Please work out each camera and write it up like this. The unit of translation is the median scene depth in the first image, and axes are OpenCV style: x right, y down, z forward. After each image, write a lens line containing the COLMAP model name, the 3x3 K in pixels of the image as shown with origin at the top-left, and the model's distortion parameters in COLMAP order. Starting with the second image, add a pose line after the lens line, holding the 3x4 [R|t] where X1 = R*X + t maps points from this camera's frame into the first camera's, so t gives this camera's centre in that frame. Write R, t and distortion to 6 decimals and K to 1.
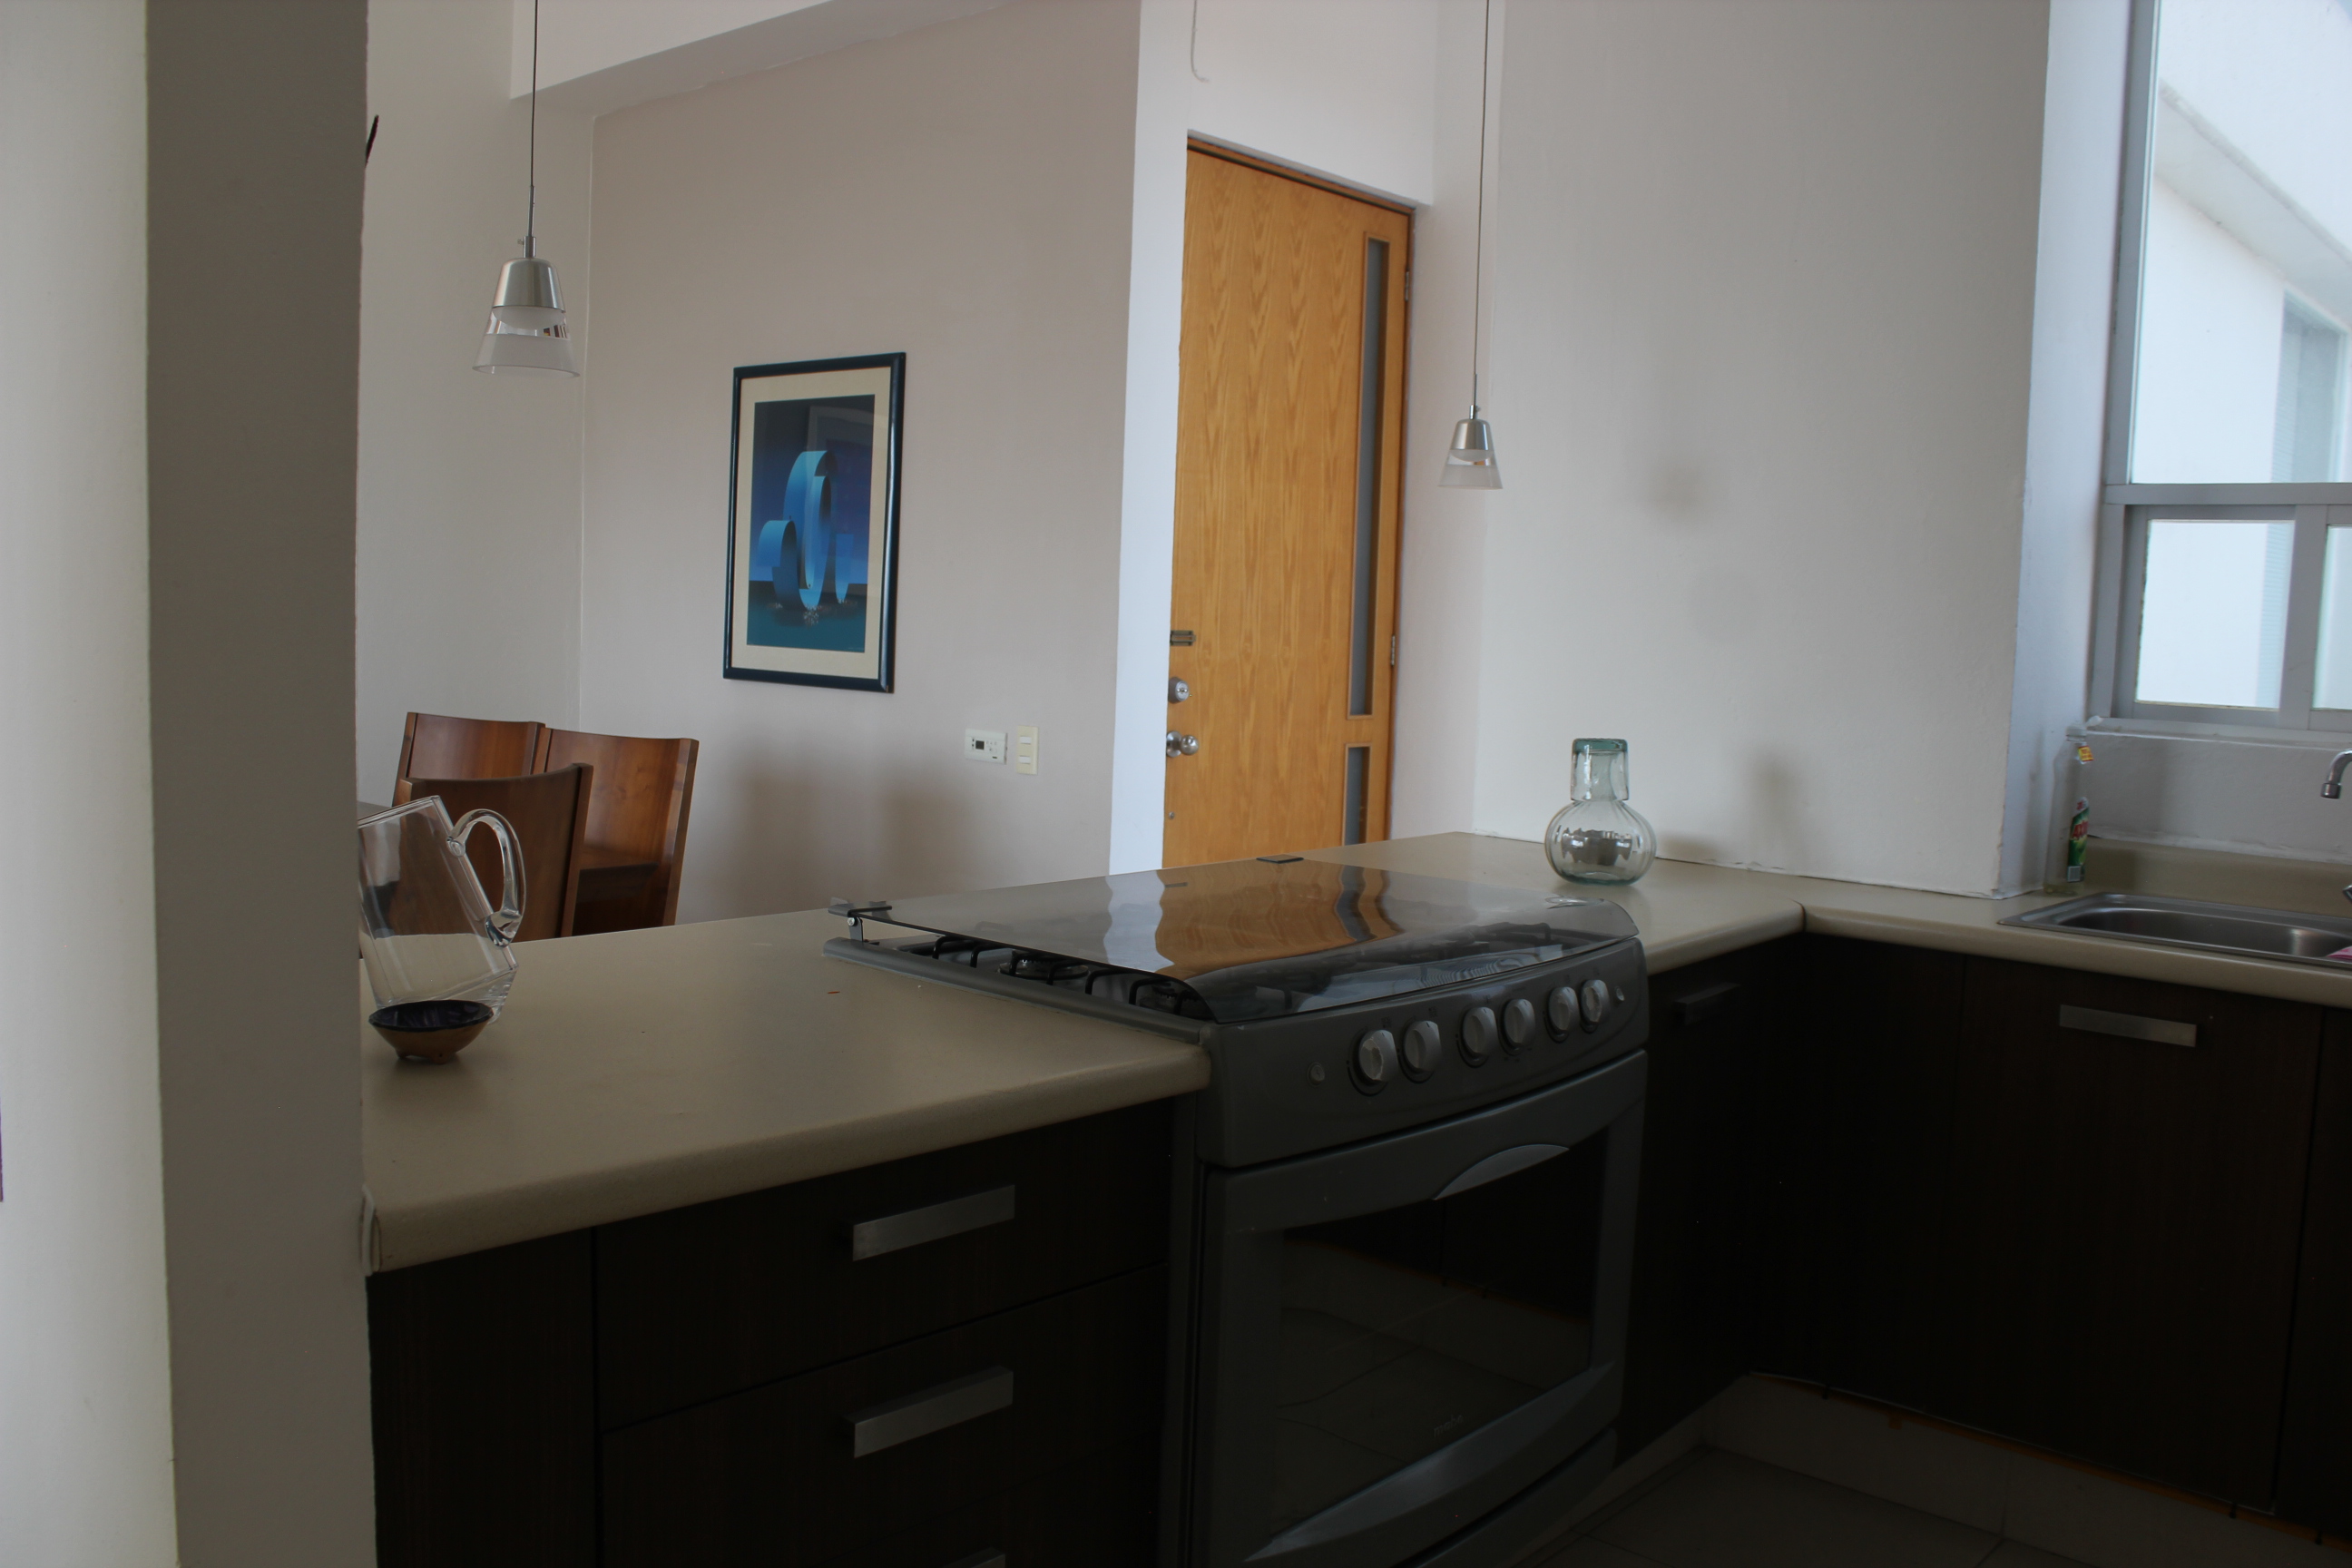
lens RADIAL K [[1969.4, 0, 1169.0], [0, 1969.4, 784.0], [0, 0, 1]] dist [-0.164806, 0.146575]
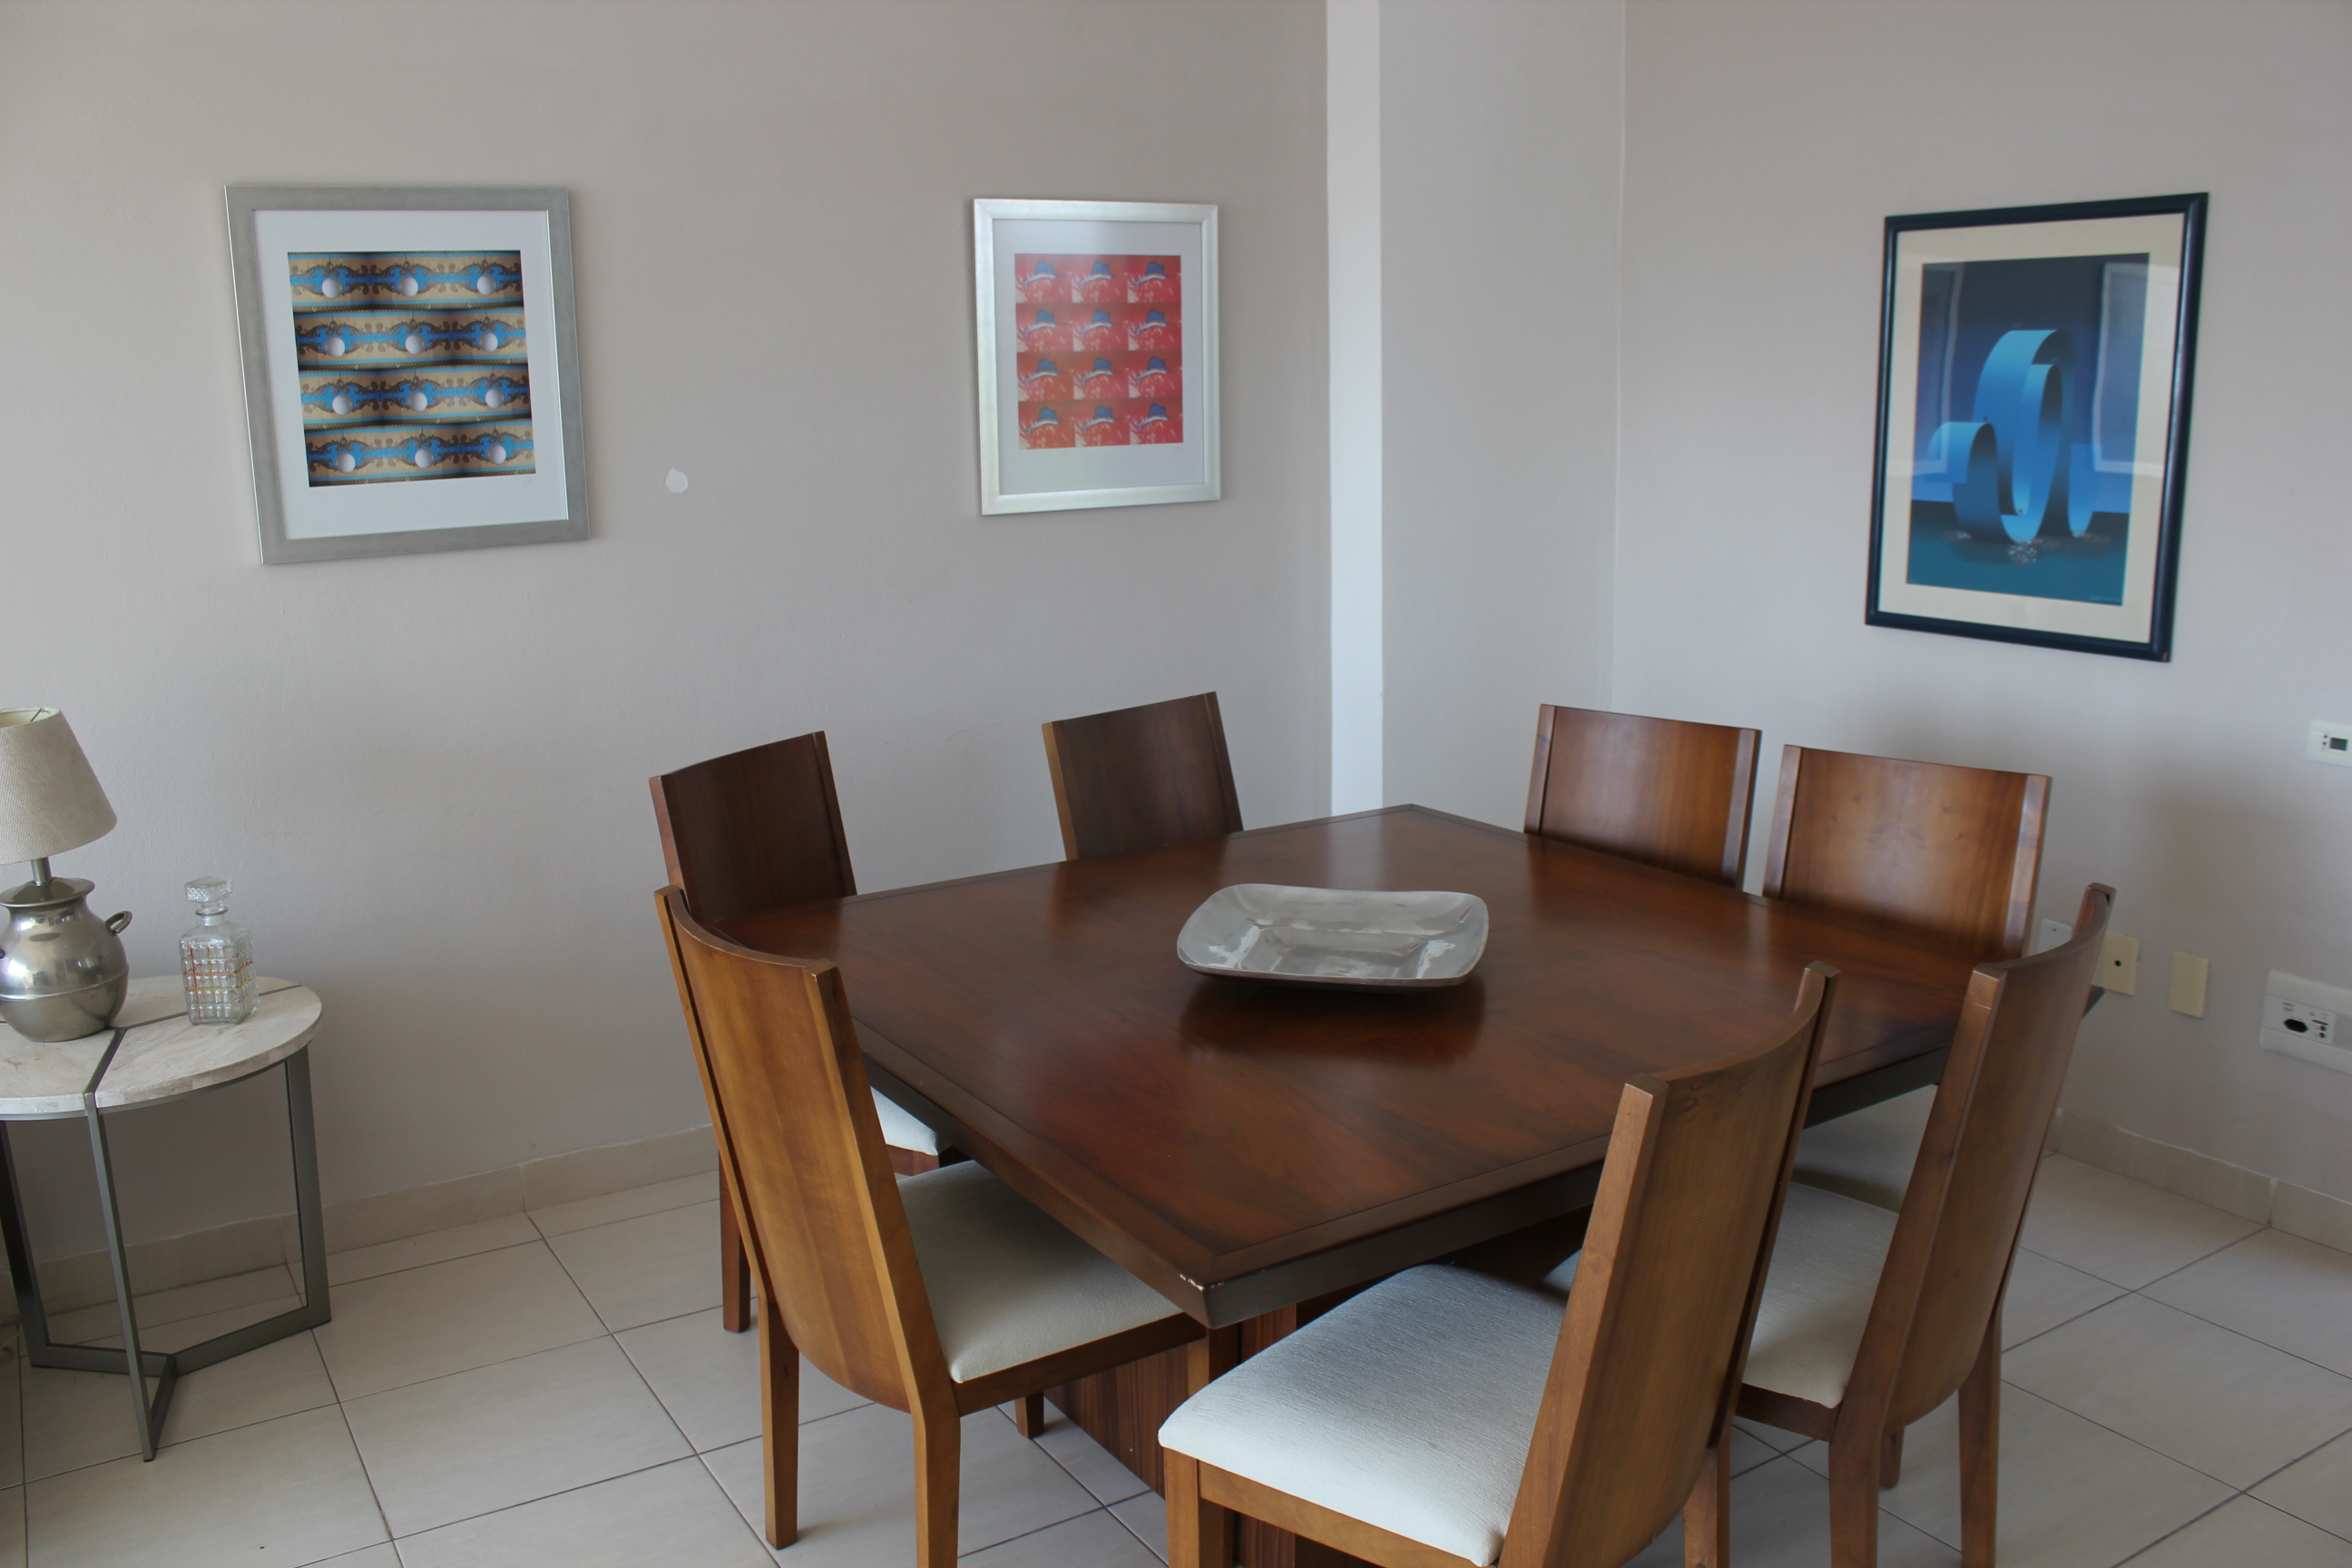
lens RADIAL K [[1969.4, 0, 1169.0], [0, 1969.4, 784.0], [0, 0, 1]] dist [-0.164806, 0.146575]
pose [[0.956839, 0.003351, -0.290599, -0.283377], [0.028302, 0.994106, 0.104651, -0.083355], [0.289237, -0.108358, 0.951105, 0.193007]]
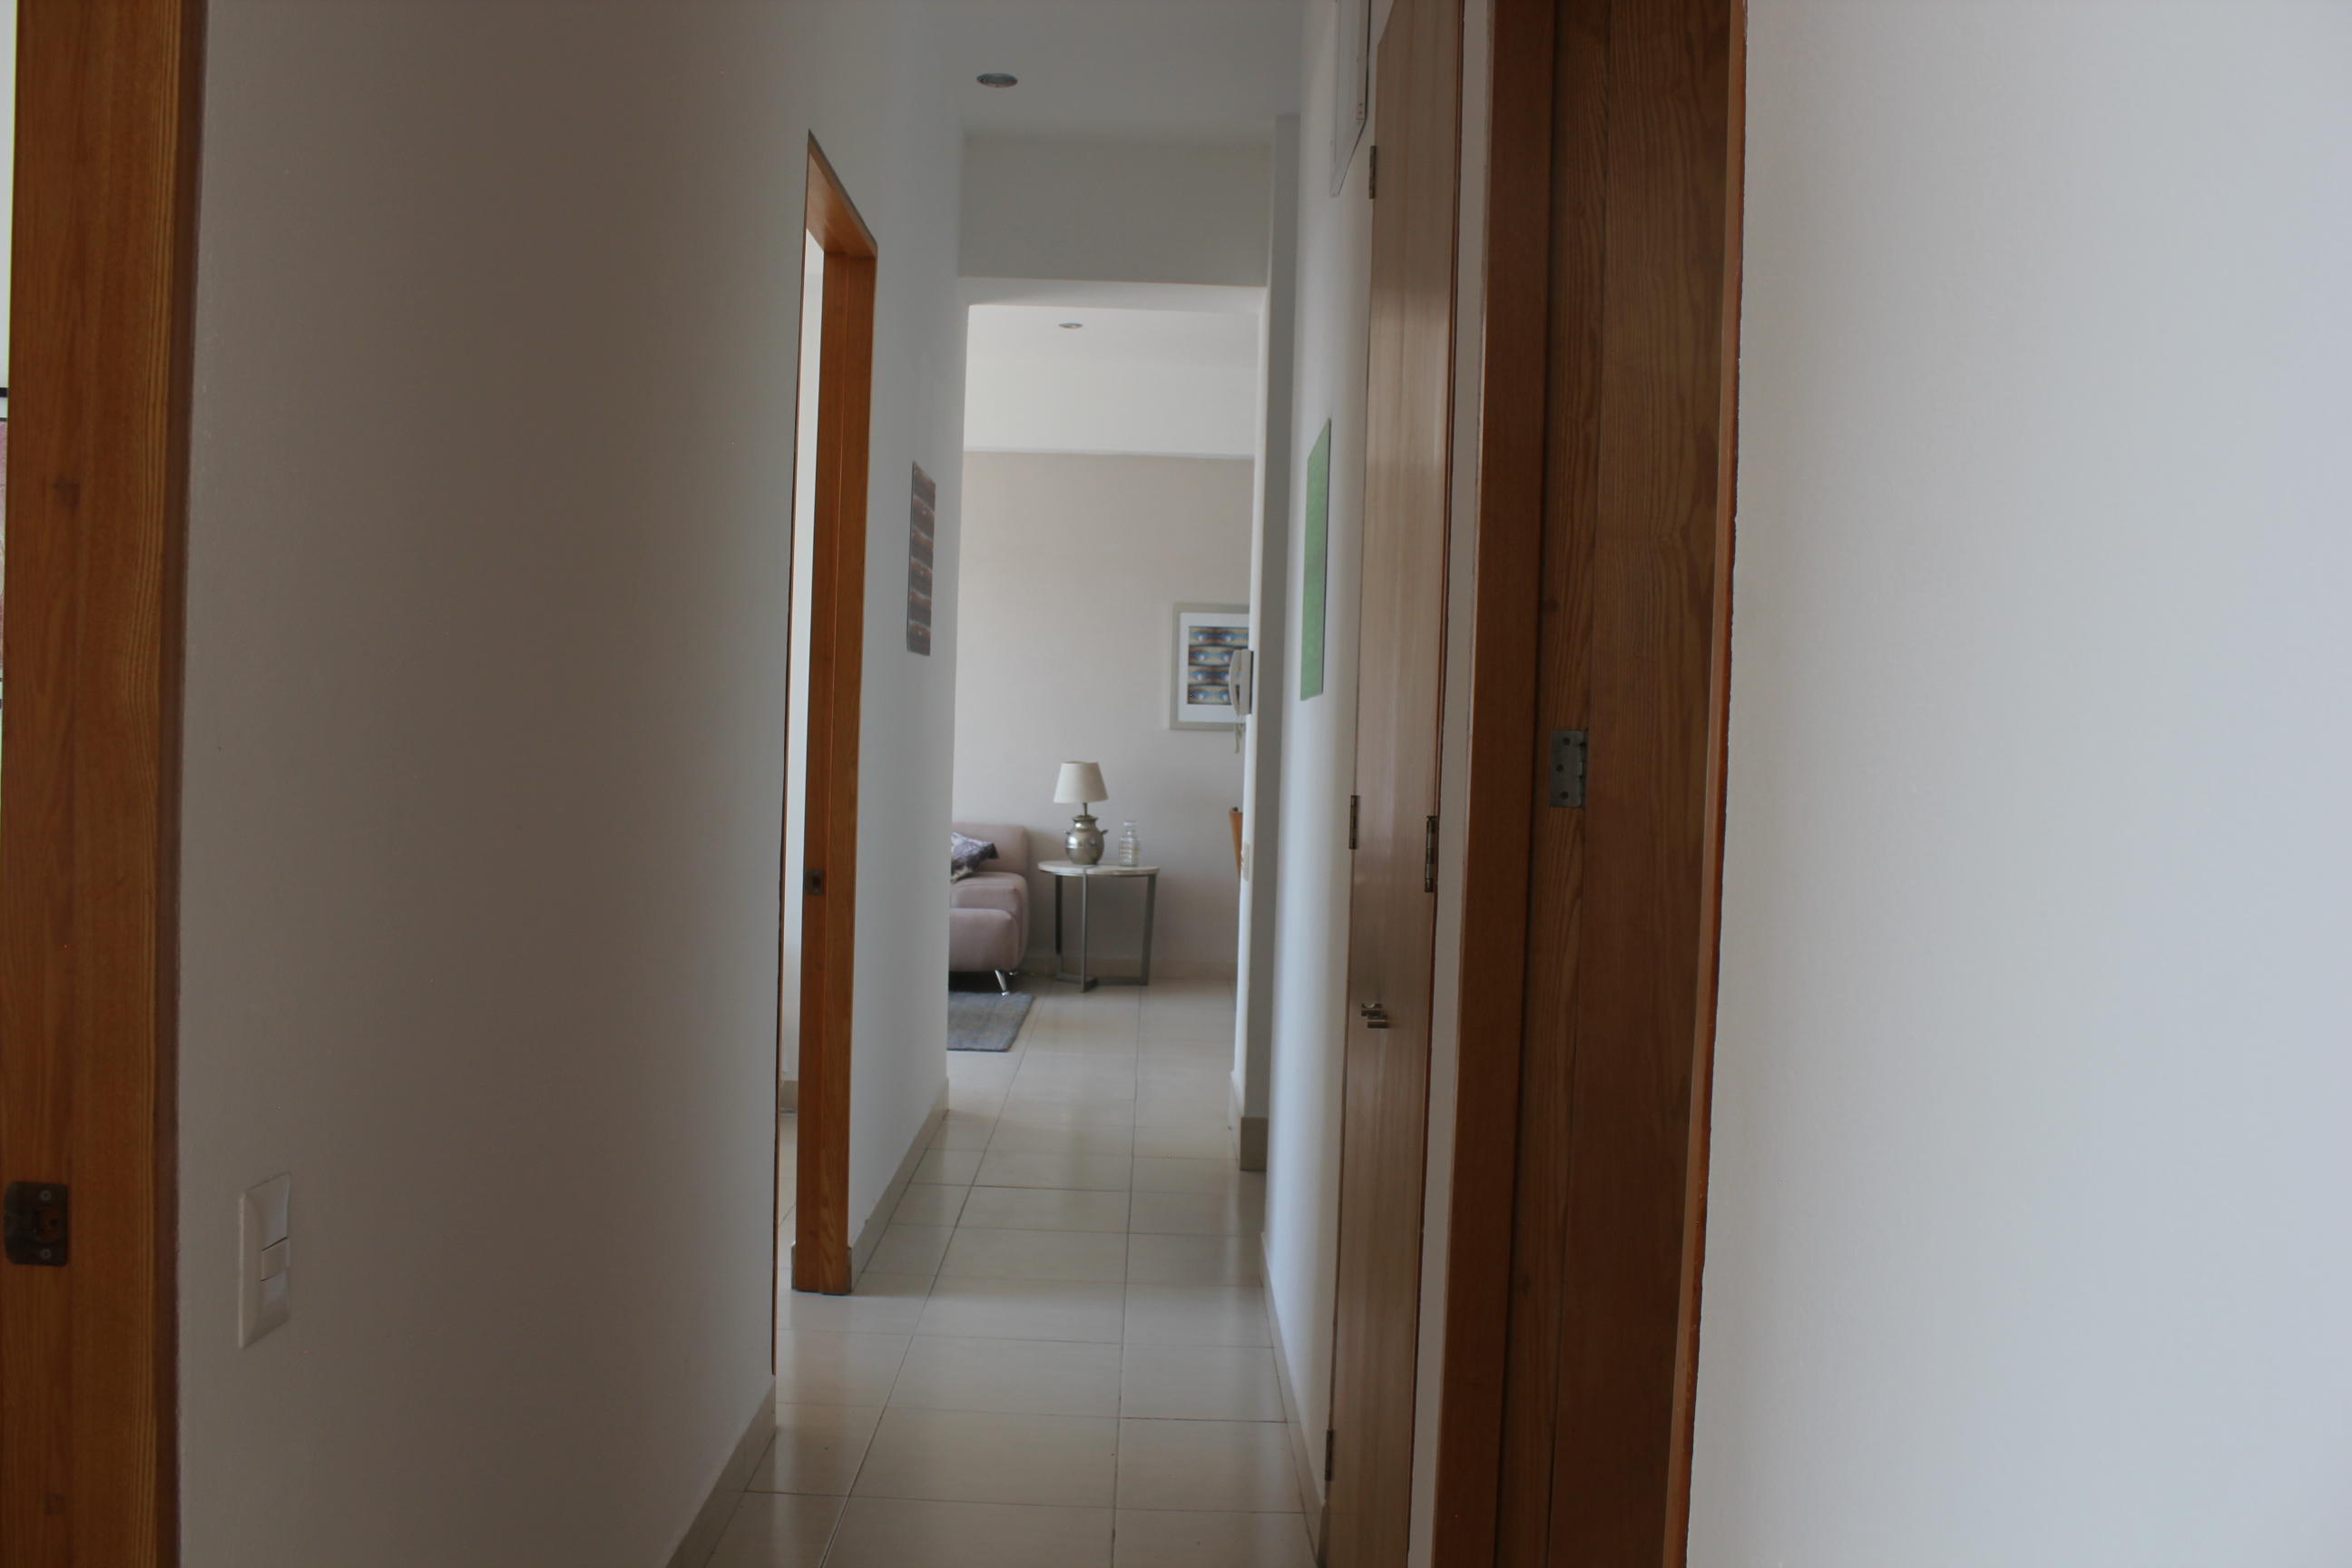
lens RADIAL K [[1969.4, 0, 1169.0], [0, 1969.4, 784.0], [0, 0, 1]] dist [-0.164806, 0.146575]
pose [[0.666348, 0.004236, -0.745629, 0.710466], [-0.074342, 0.995379, -0.060782, 0.077679], [0.741925, 0.095934, 0.663584, -0.580027]]
